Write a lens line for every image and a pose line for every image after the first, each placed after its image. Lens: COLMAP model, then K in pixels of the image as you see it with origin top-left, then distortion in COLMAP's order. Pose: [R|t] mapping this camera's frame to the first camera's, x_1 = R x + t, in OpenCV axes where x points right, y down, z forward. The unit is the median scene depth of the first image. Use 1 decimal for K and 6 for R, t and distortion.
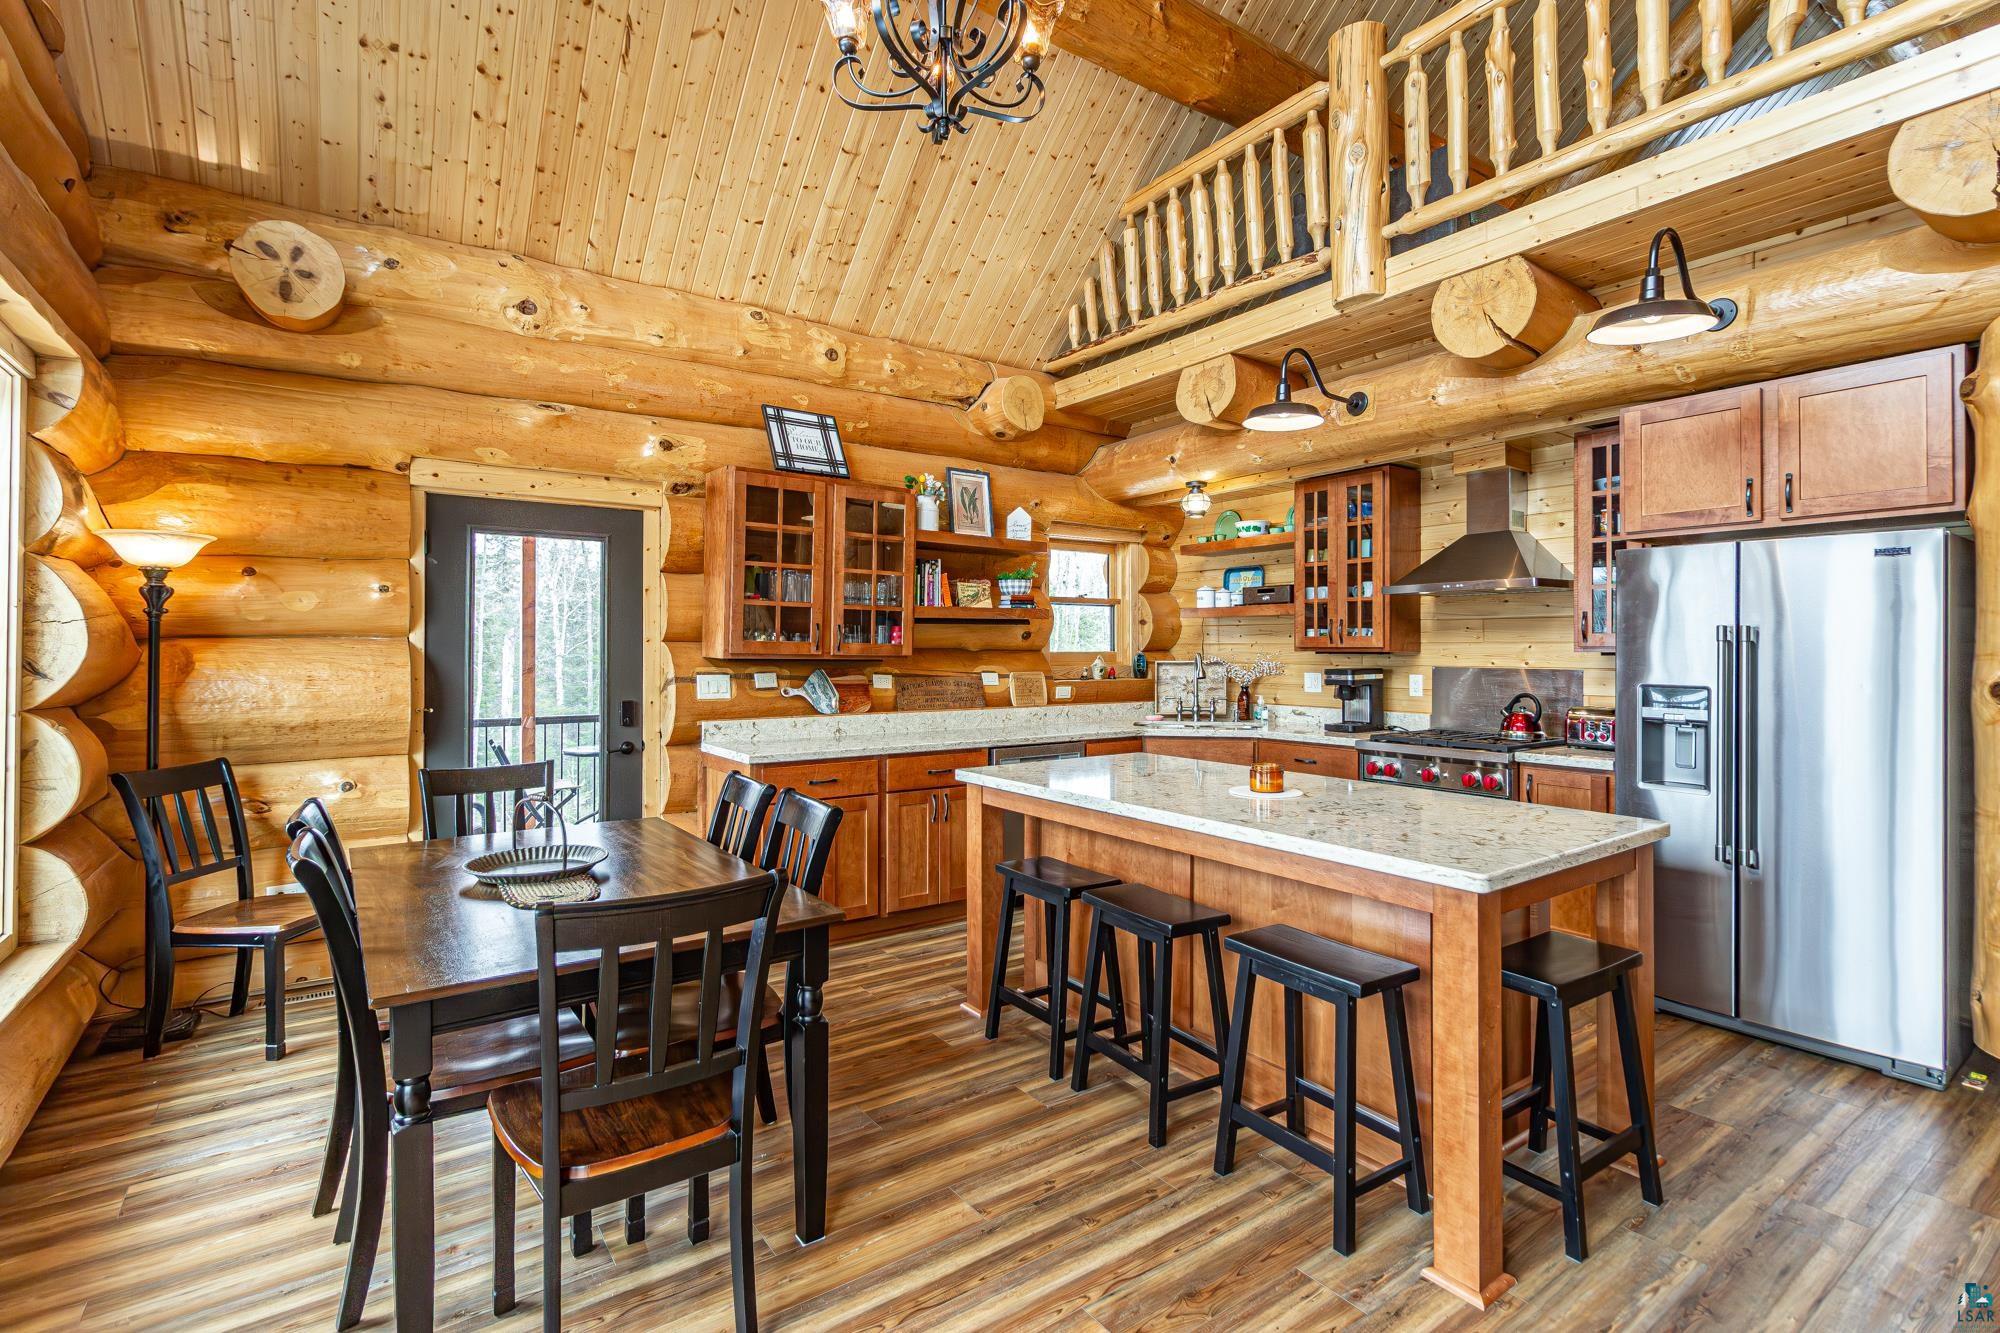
lens RADIAL K [[934.2, 0, 999.1], [0, 934.2, 635.4], [0, 0, 1]] dist [0.000676, 0.000476]
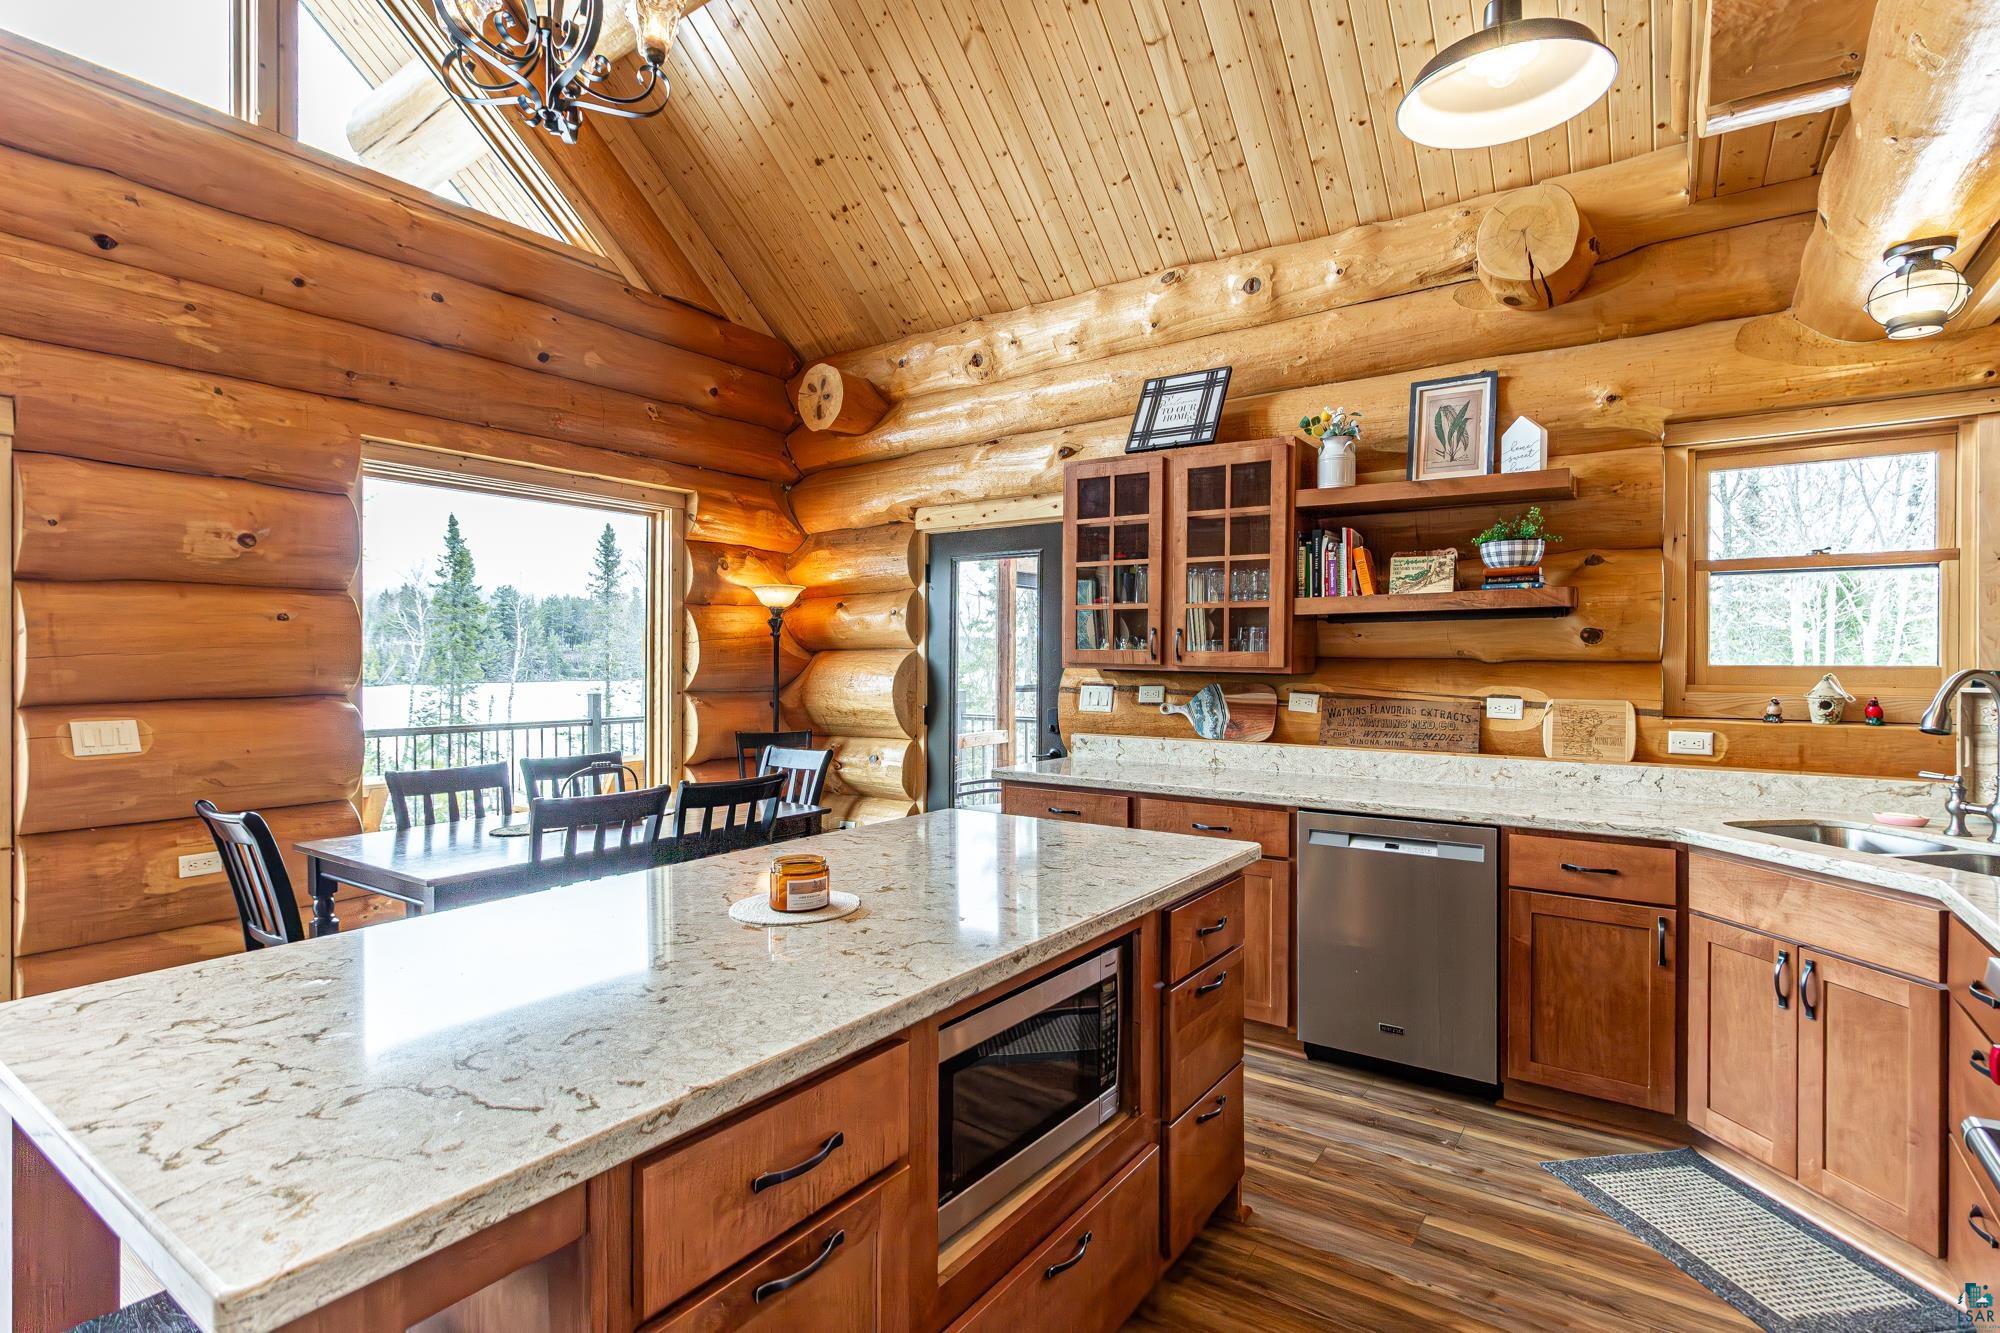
lens RADIAL K [[941.7, 0, 1036.8], [0, 941.7, 661.0], [0, 0, 1]] dist [0.001658, 0.000263]
pose [[0.354971, 0.001901, -0.934875, 0.470667], [0.010979, 0.999920, 0.006202, 0.008885], [0.934813, -0.012465, 0.354922, 0.511257]]
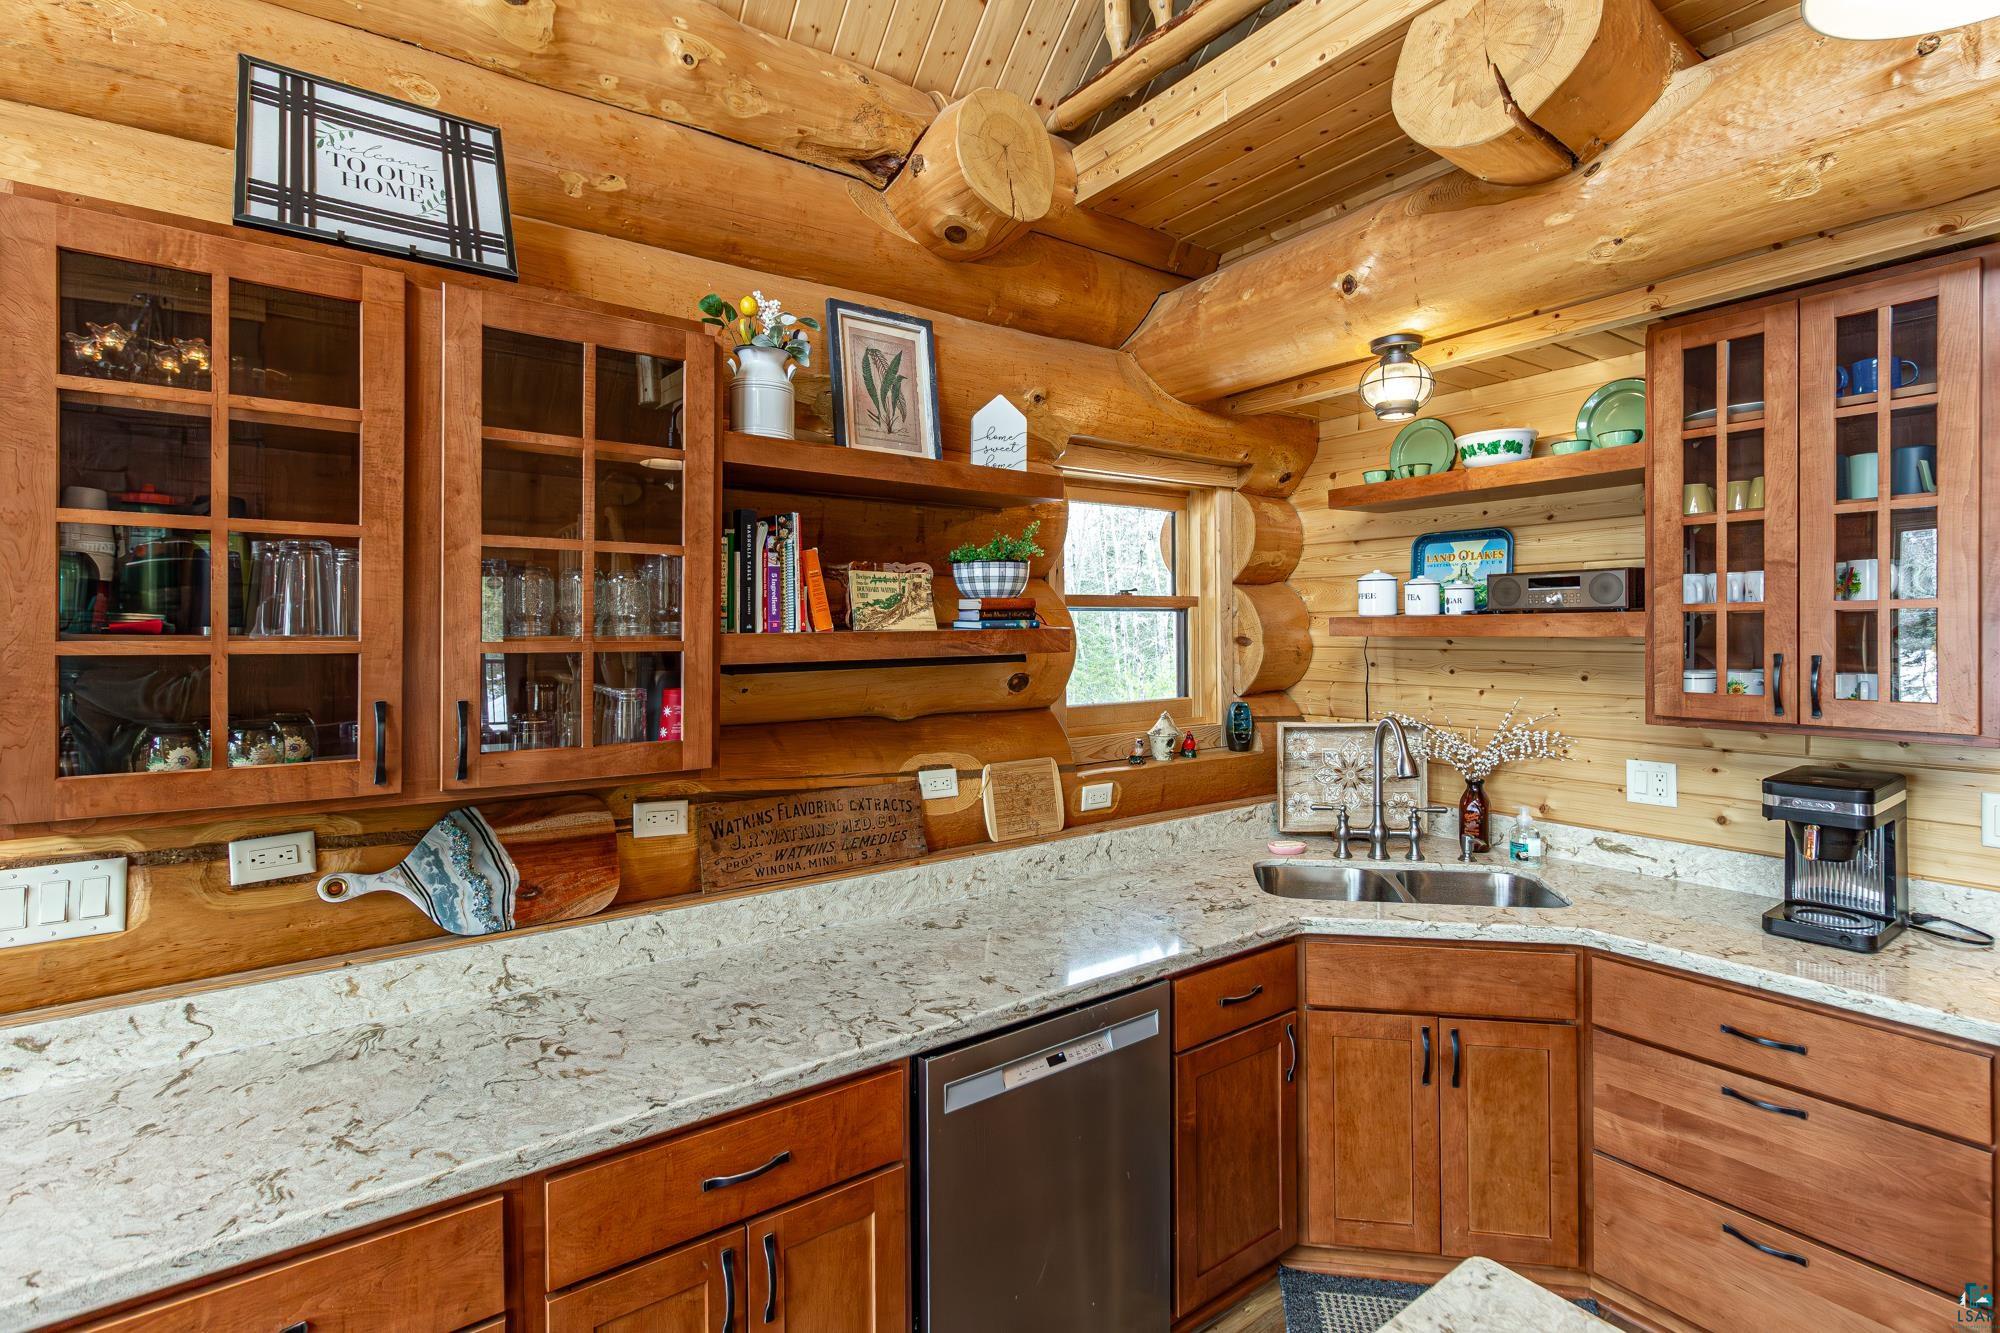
lens RADIAL K [[934.2, 0, 999.1], [0, 934.2, 635.4], [0, 0, 1]] dist [0.000676, 0.000476]
pose [[0.999927, -0.009399, 0.007549, 0.017241], [0.009236, 0.999731, 0.021295, -0.034935], [-0.007748, -0.021224, 0.999745, 0.567963]]
